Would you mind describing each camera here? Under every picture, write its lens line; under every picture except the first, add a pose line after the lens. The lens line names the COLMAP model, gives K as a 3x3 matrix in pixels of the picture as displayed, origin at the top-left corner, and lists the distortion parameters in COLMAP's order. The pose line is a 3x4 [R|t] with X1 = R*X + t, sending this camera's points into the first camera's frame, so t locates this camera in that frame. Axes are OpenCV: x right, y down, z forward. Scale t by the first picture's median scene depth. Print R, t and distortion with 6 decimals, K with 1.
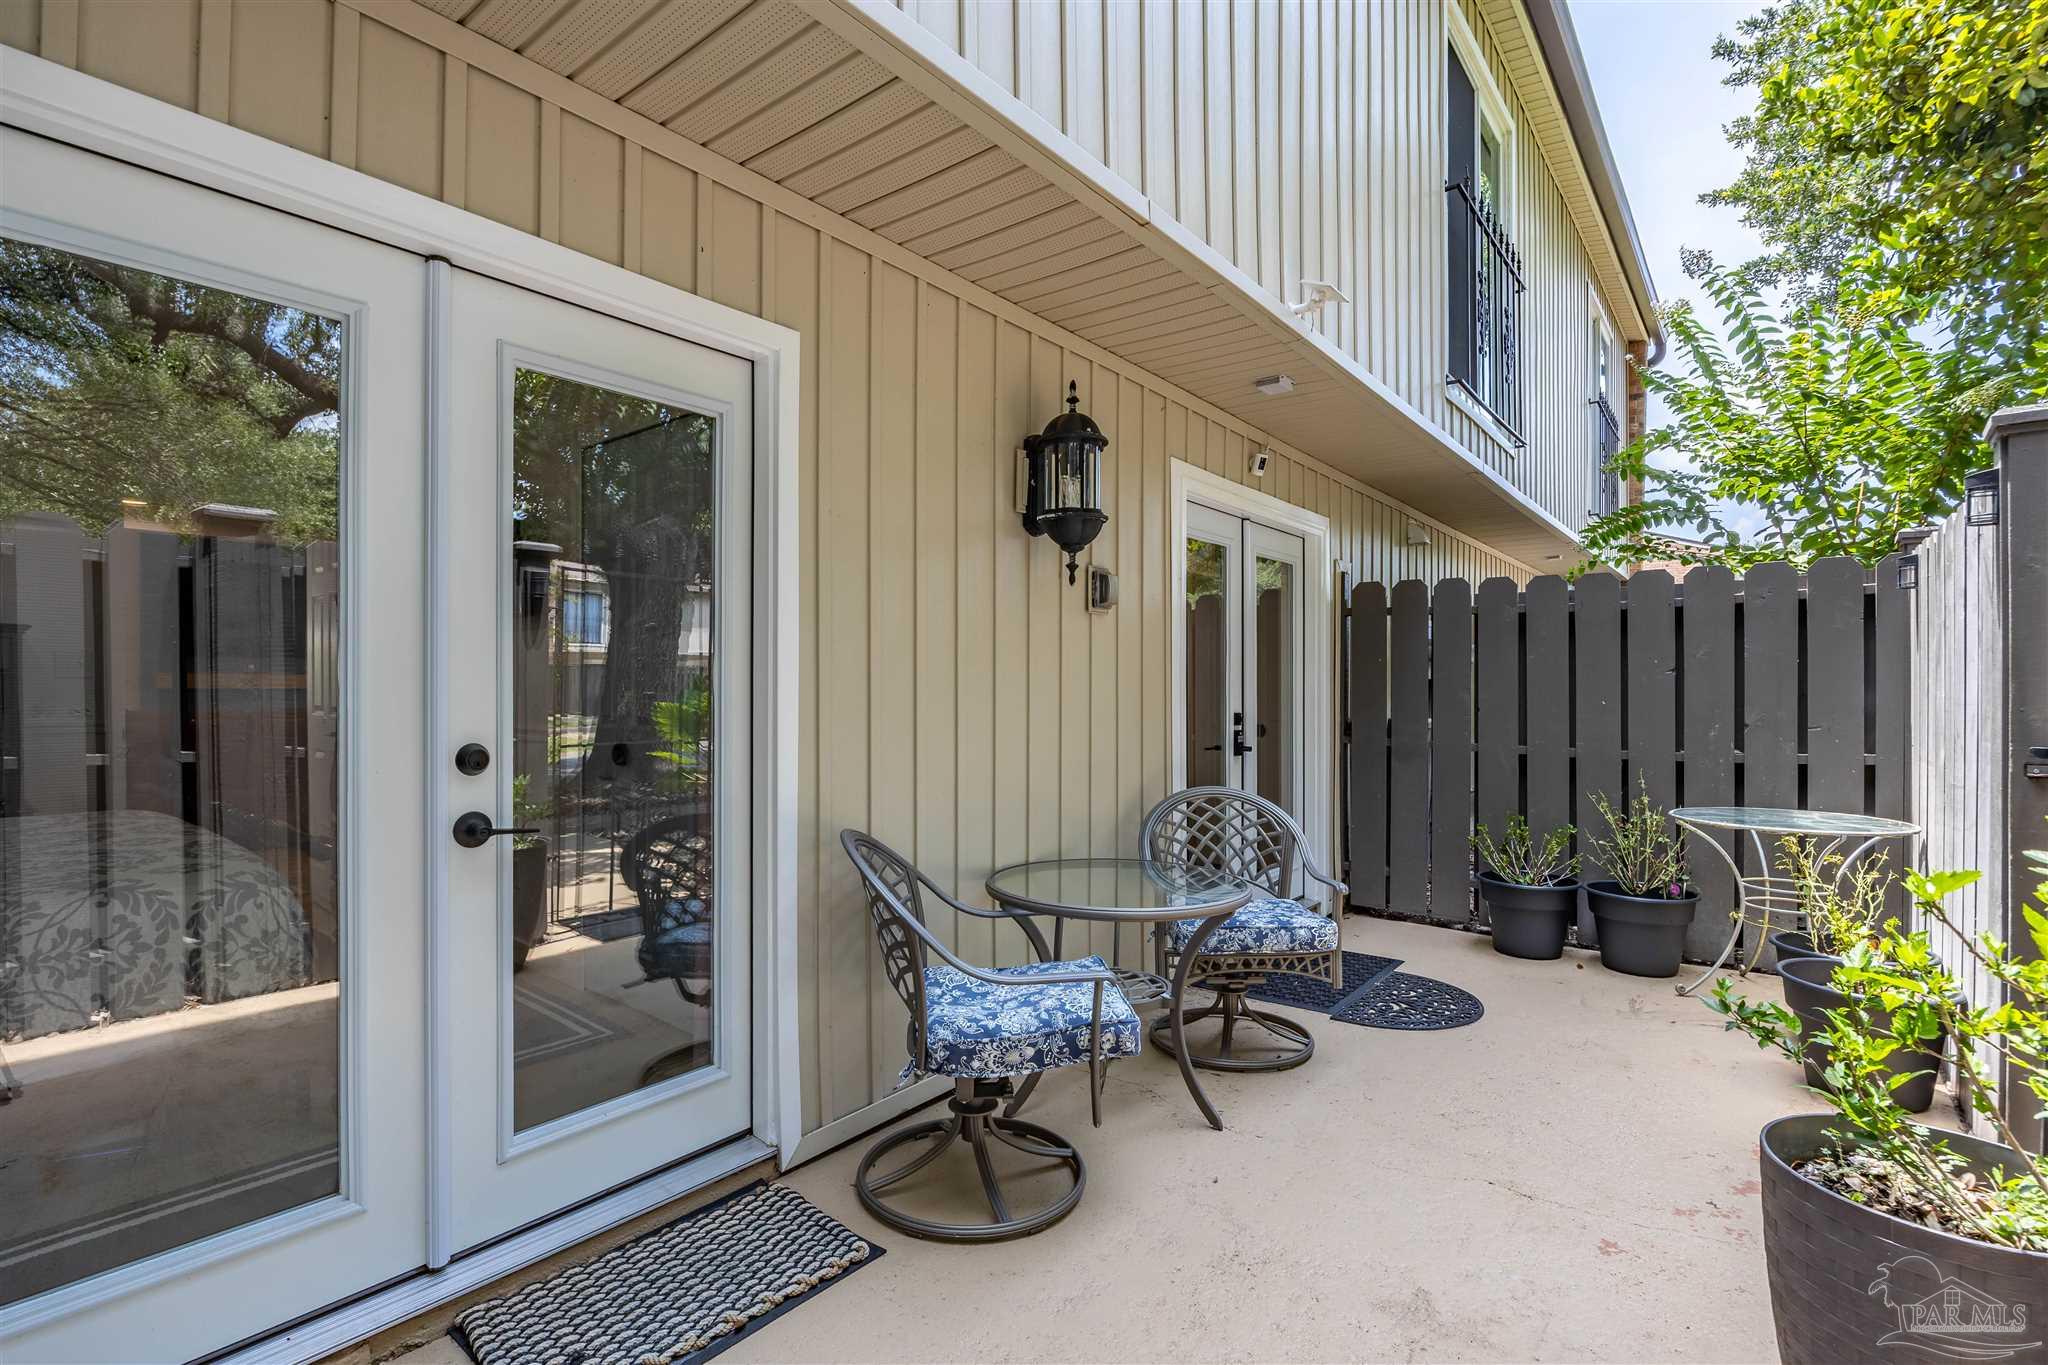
lens RADIAL K [[949.0, 0, 1025.7], [0, 949.0, 662.4], [0, 0, 1]] dist [-0.001015, -0.000017]
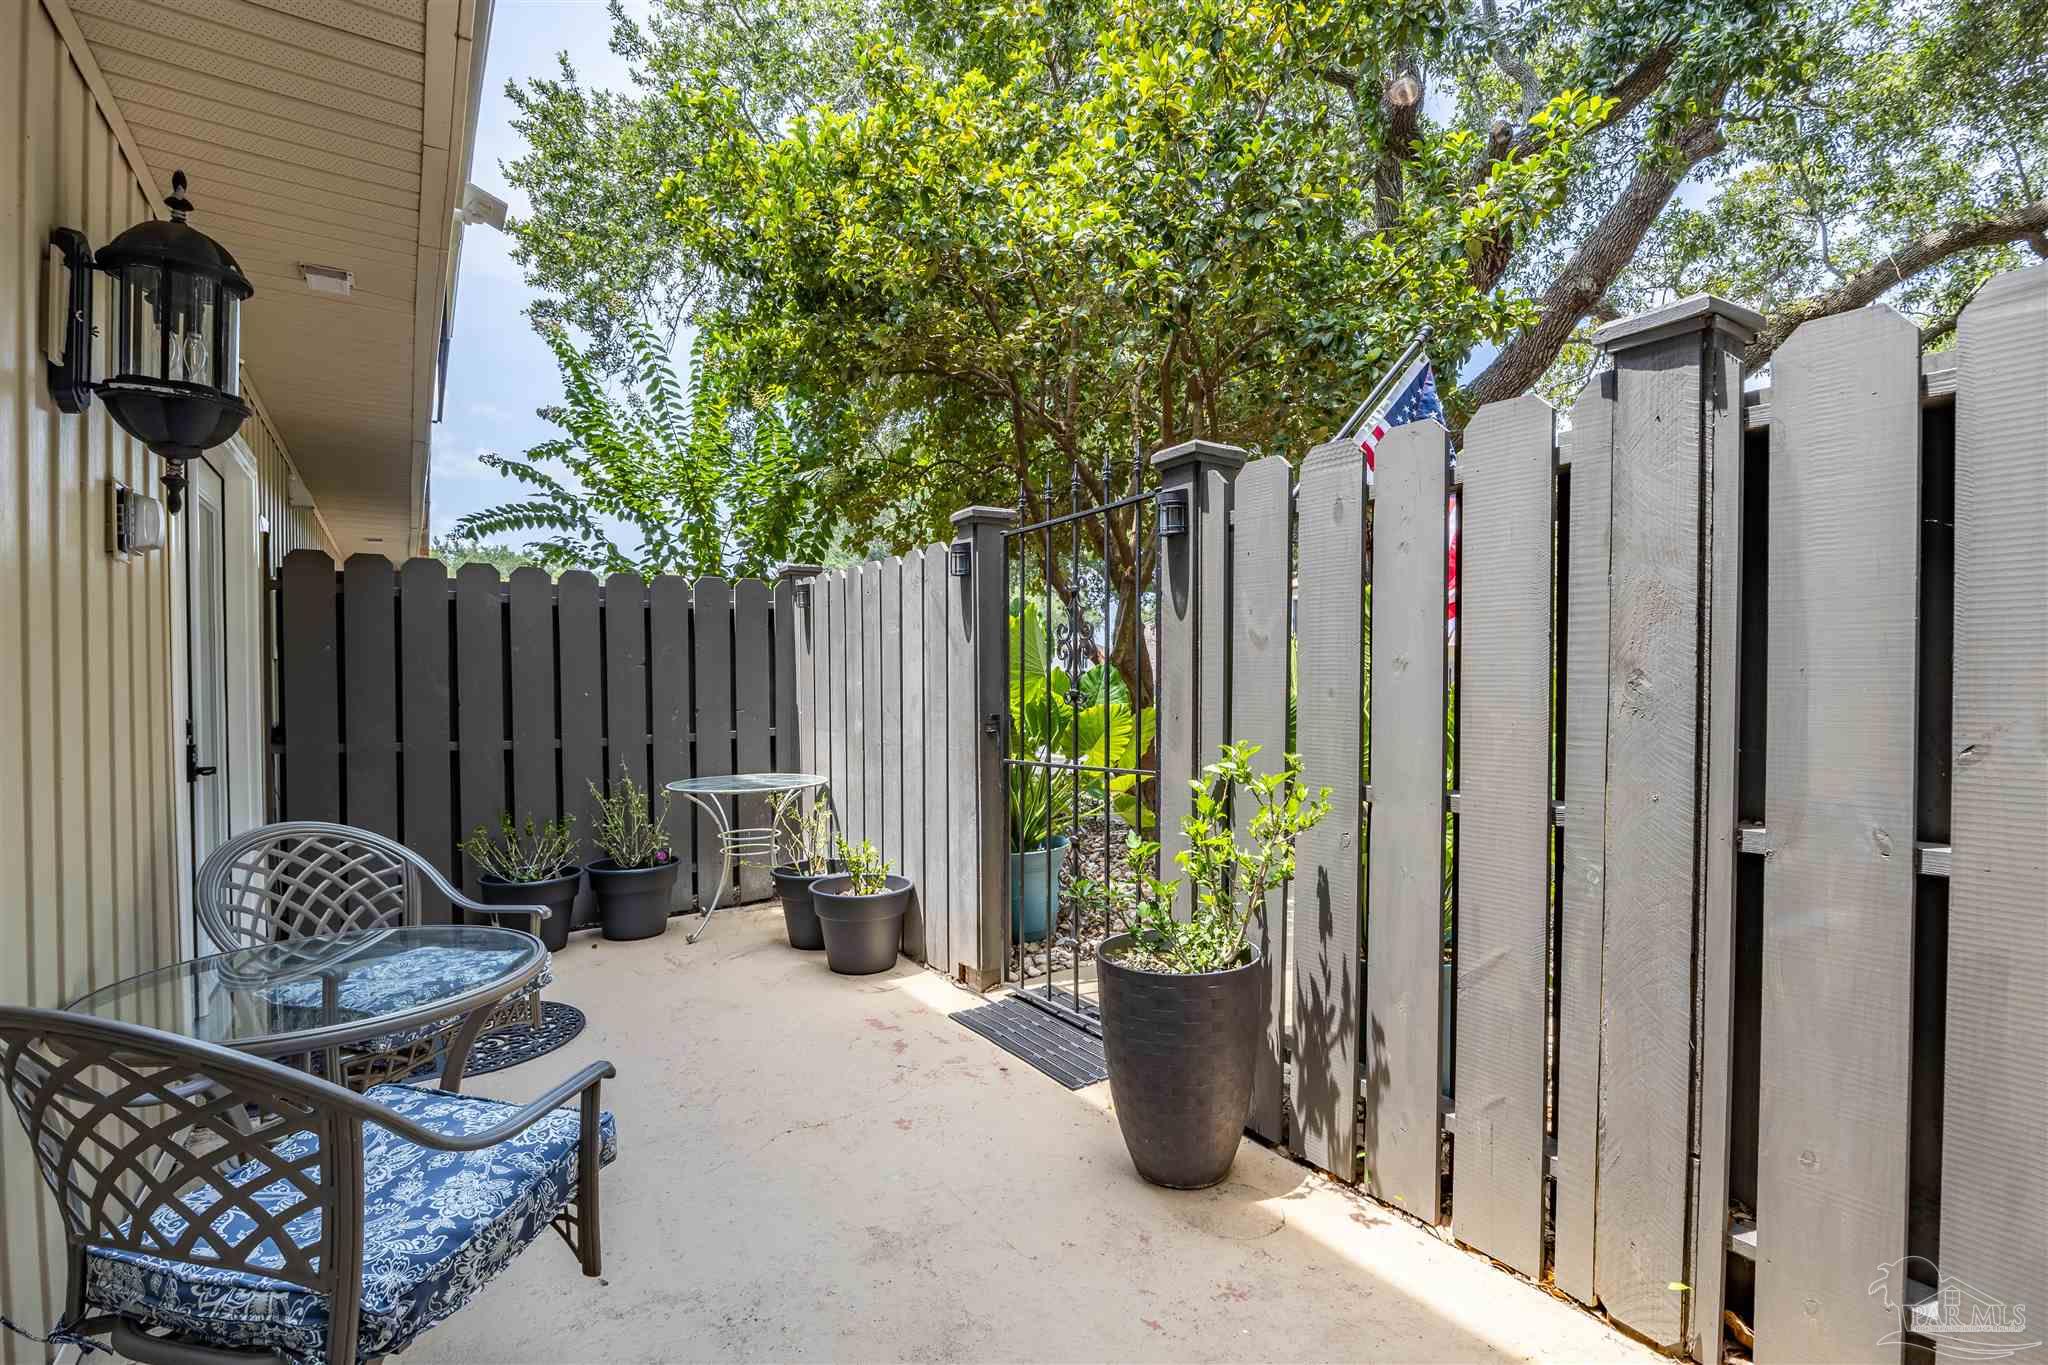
lens RADIAL K [[949.0, 0, 1025.7], [0, 949.0, 662.4], [0, 0, 1]] dist [-0.001015, -0.000017]
pose [[0.304963, 0.010356, 0.952308, -0.262292], [-0.018605, 0.999815, -0.004914, 0.003868], [-0.952183, -0.016219, 0.305099, 0.227267]]
